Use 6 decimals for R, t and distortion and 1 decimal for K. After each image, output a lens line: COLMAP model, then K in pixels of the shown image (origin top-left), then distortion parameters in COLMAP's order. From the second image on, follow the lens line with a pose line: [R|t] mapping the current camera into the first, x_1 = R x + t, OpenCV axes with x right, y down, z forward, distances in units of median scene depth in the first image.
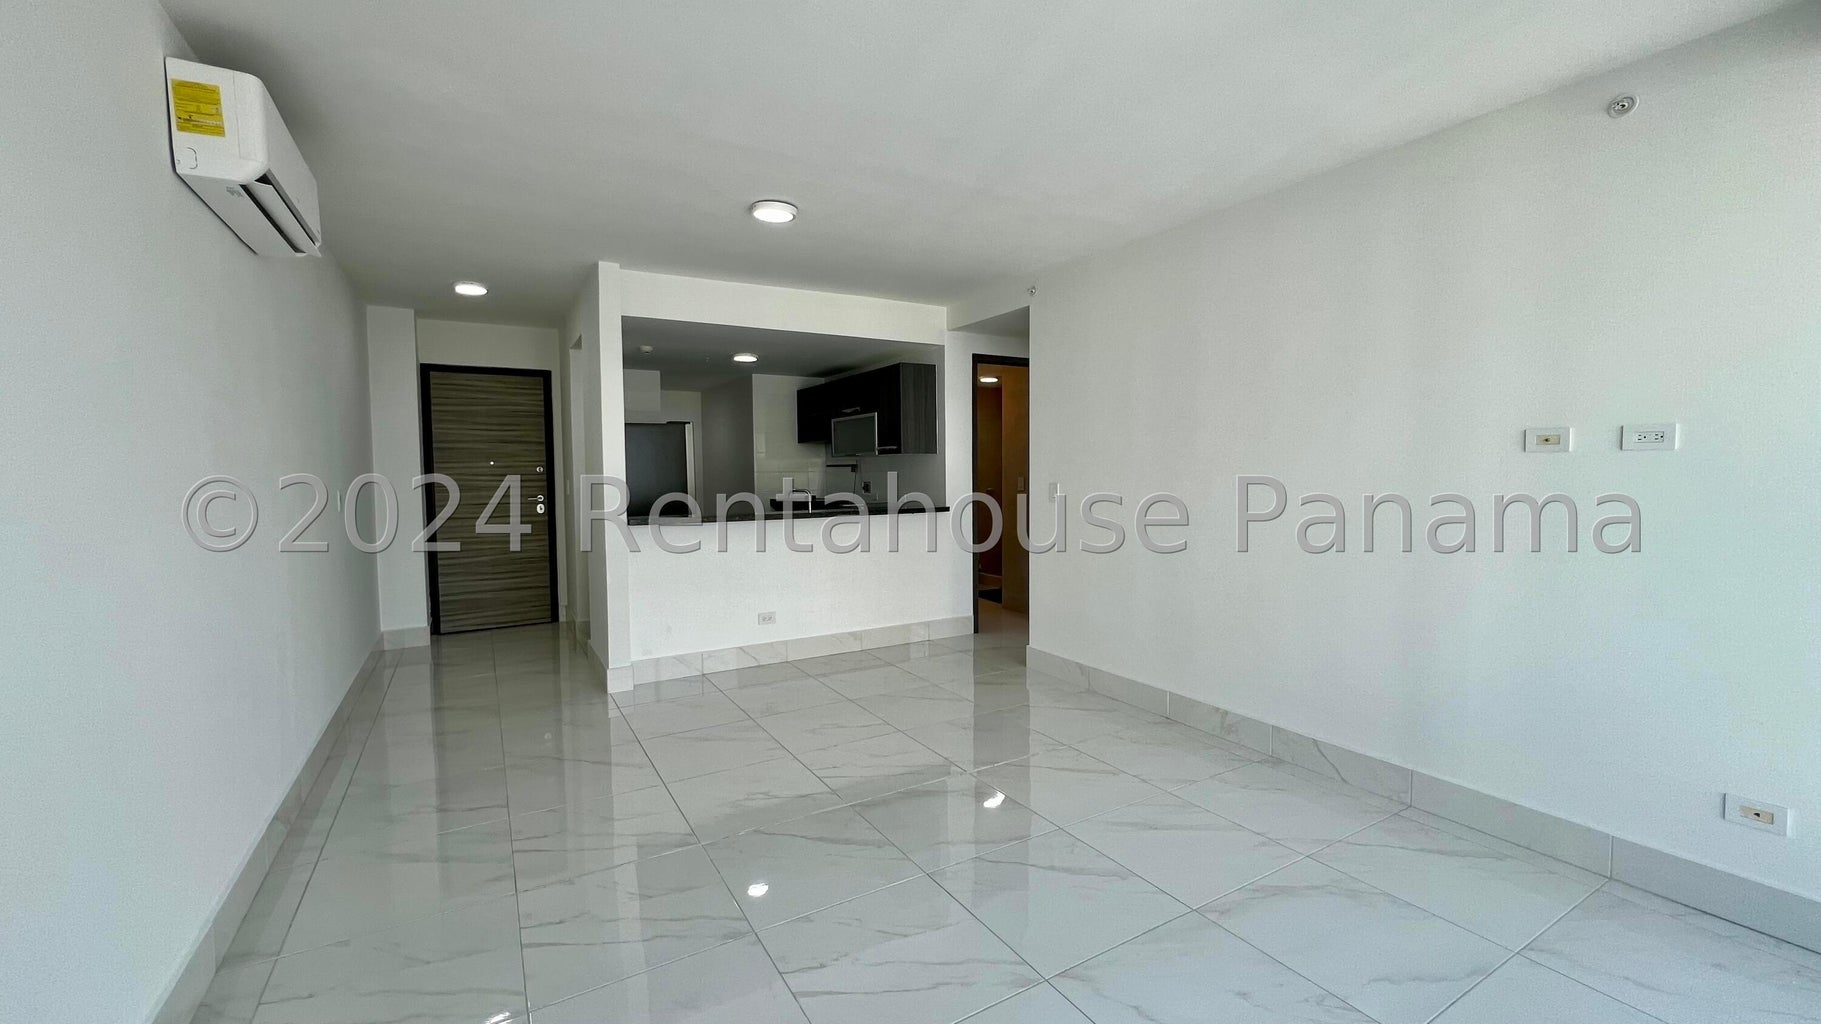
lens RADIAL K [[729.2, 0, 910.5], [0, 729.2, 512.0], [0, 0, 1]] dist [0.000652, 0.000059]
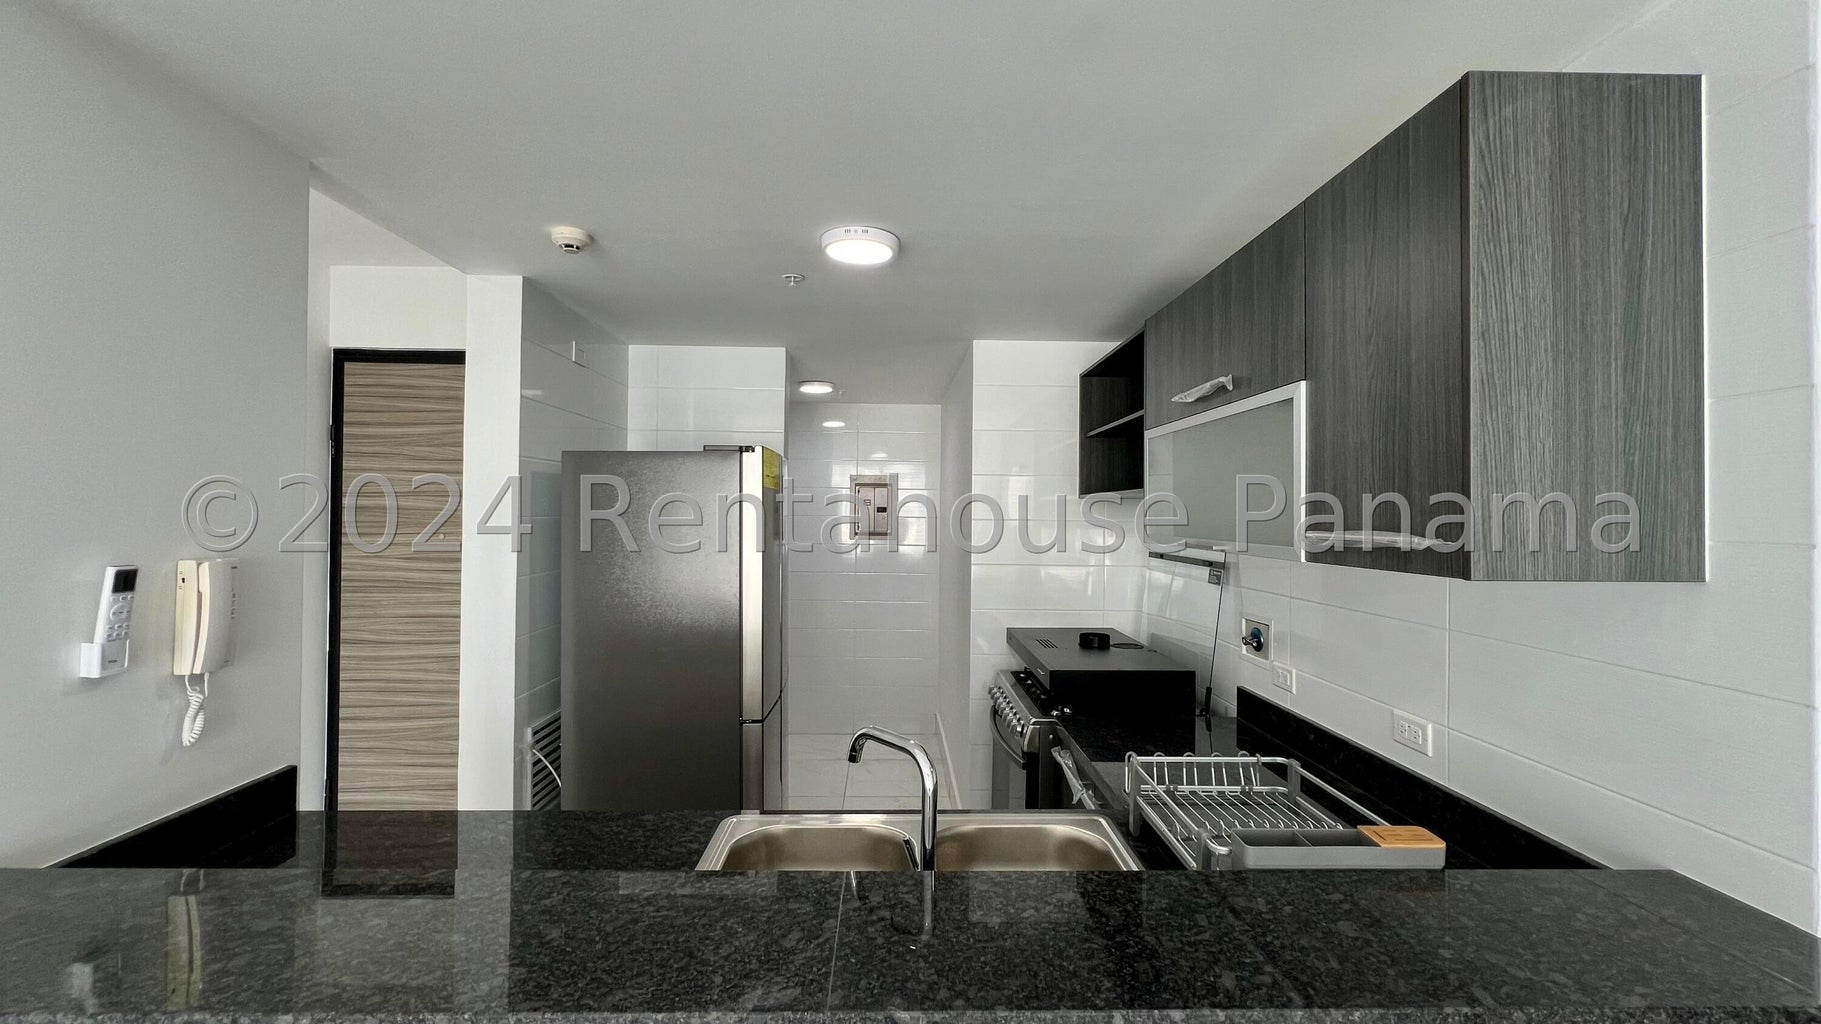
lens RADIAL K [[729.2, 0, 910.5], [0, 729.2, 512.0], [0, 0, 1]] dist [0.000652, 0.000059]
pose [[0.870539, 0.017164, -0.491799, -0.041037], [-0.045173, 0.997959, -0.045132, -0.078586], [0.490021, 0.061505, 0.869538, 0.740041]]
